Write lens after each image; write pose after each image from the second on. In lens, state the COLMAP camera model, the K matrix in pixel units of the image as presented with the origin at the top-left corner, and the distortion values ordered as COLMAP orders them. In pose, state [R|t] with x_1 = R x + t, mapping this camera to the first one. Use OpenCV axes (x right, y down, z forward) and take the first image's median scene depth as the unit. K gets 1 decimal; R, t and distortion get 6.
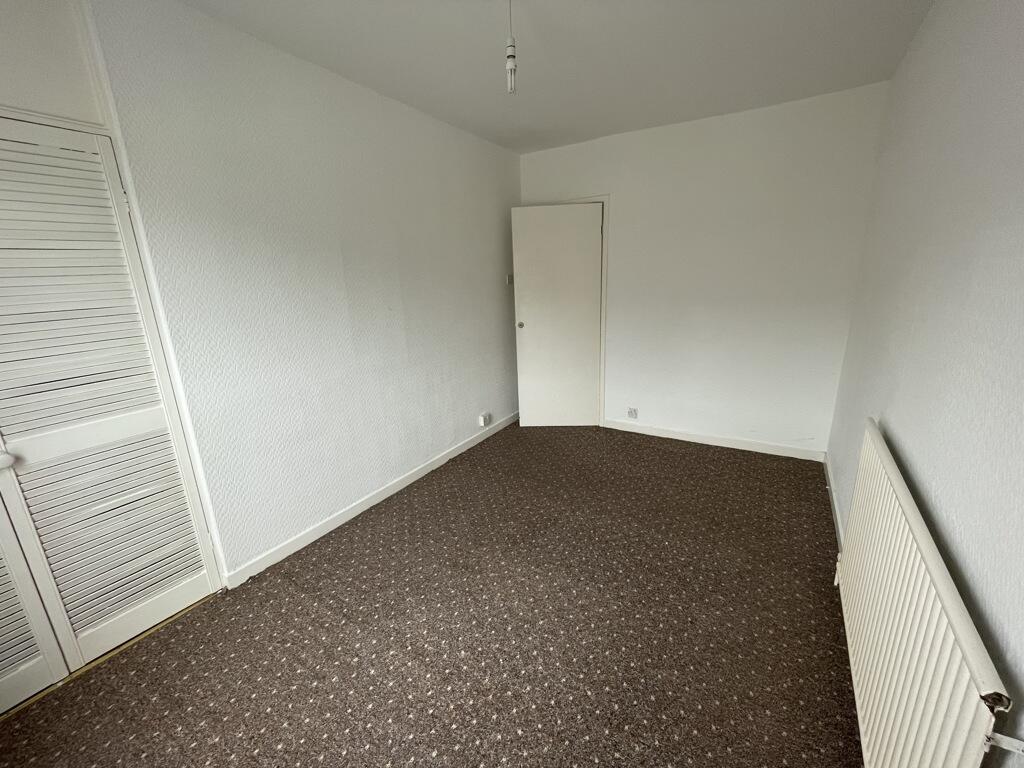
lens RADIAL K [[422.4, 0, 509.9], [0, 422.4, 380.2], [0, 0, 1]] dist [-0.004817, -0.000456]
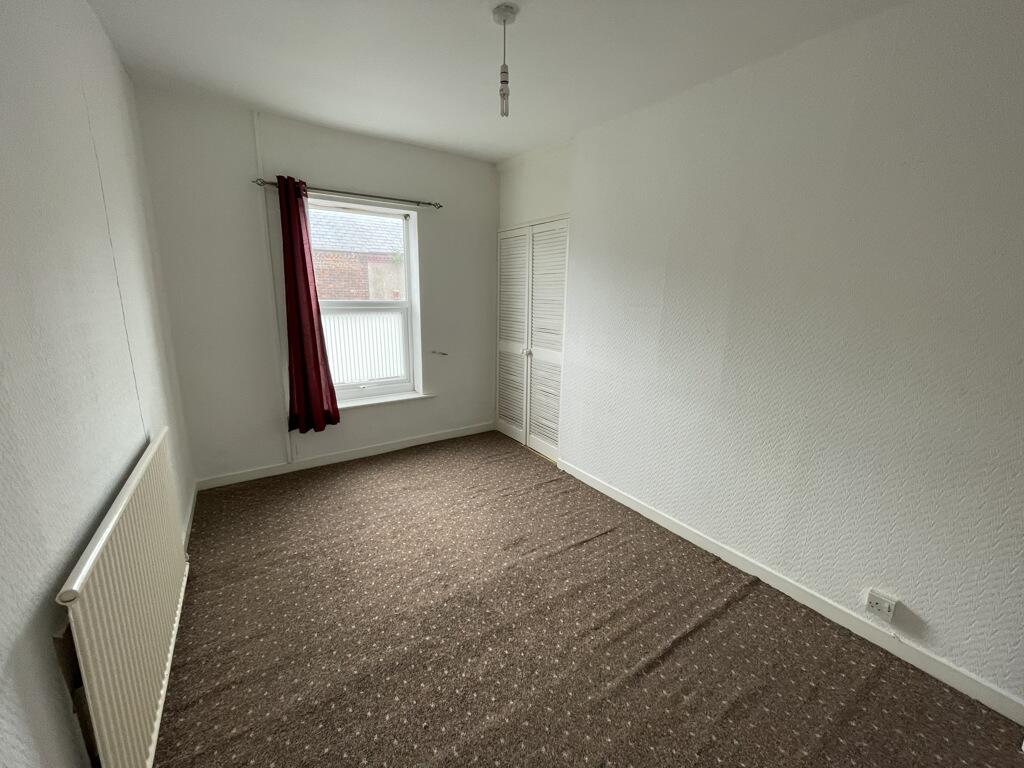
lens RADIAL K [[422.4, 0, 510.6], [0, 422.4, 382.4], [0, 0, 1]] dist [-0.004817, -0.000456]
pose [[-0.431374, 0.220592, -0.874789, 0.885572], [-0.218594, 0.915196, 0.338575, -0.376590], [0.875290, 0.337276, -0.346572, 1.361765]]
